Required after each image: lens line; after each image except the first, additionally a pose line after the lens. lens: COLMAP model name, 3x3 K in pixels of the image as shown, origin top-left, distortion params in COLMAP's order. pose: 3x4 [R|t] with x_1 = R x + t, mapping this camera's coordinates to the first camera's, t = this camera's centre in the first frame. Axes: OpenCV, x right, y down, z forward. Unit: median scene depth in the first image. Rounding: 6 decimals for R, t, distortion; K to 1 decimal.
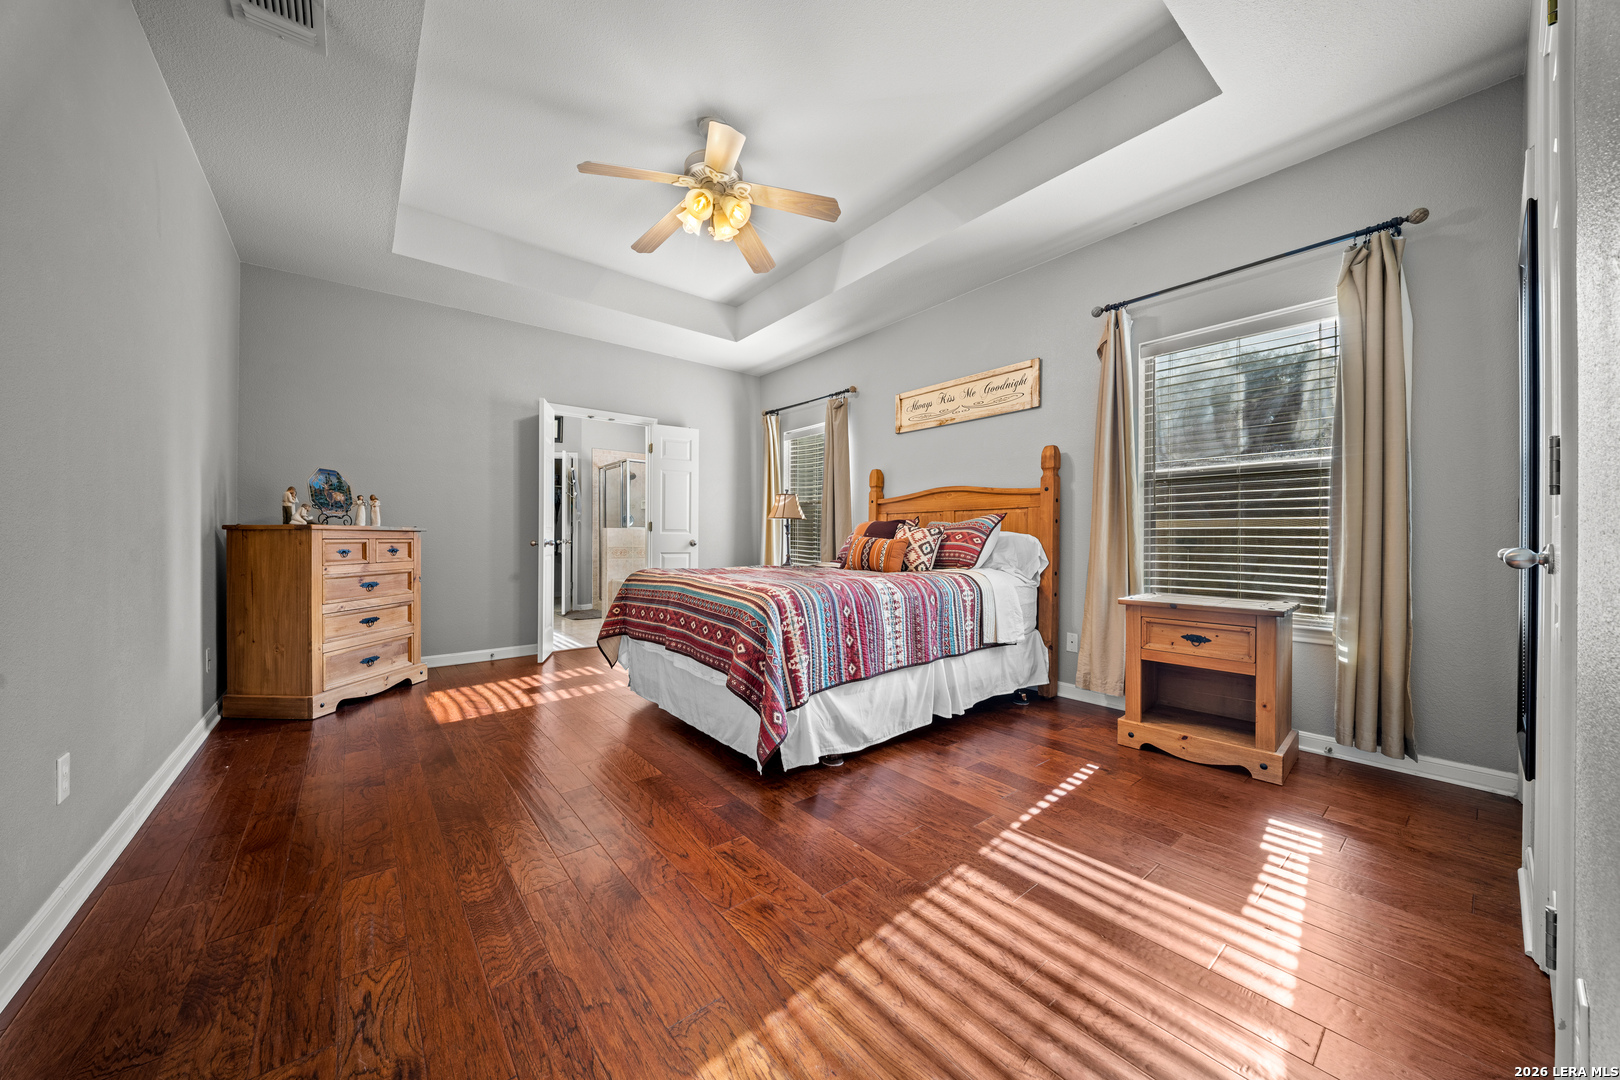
lens RADIAL K [[555.7, 0, 814.4], [0, 555.7, 543.3], [0, 0, 1]] dist [-0.000332, -0.000028]
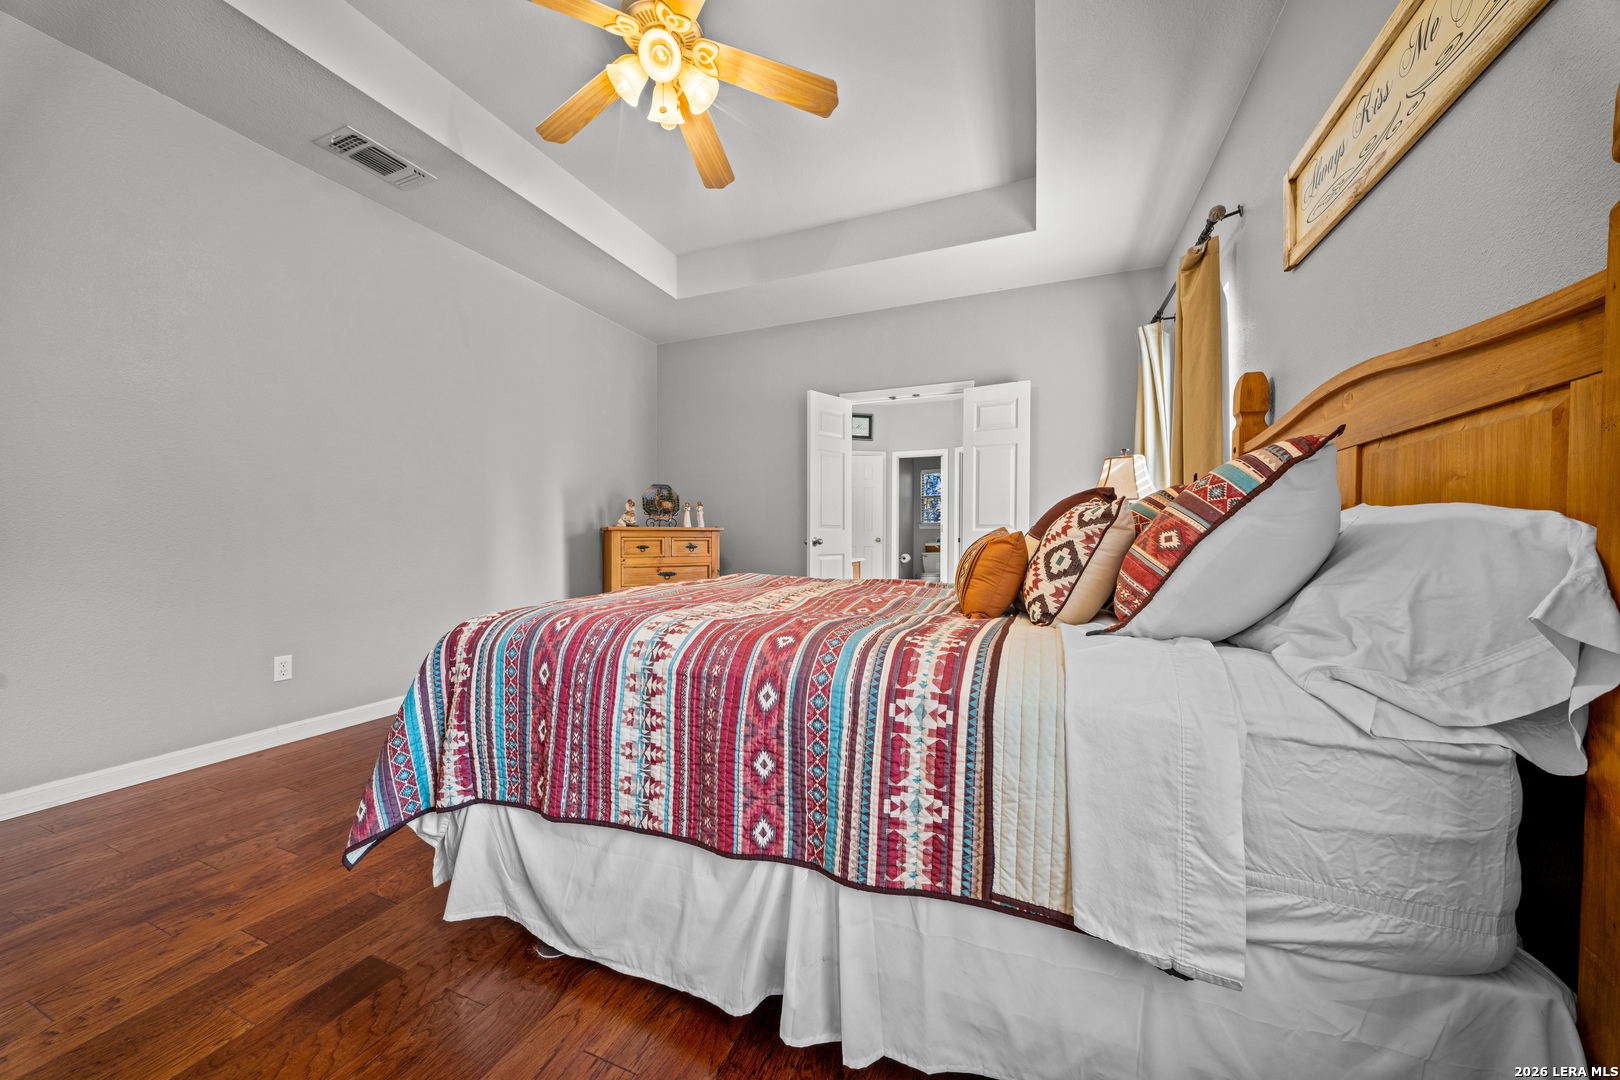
lens RADIAL K [[555.7, 0, 814.4], [0, 555.7, 543.3], [0, 0, 1]] dist [-0.000332, -0.000028]
pose [[0.484558, 0.008096, -0.874722, 0.455086], [-0.004964, 0.999967, 0.006505, -0.004316], [0.874745, 0.001190, 0.484582, 0.687607]]
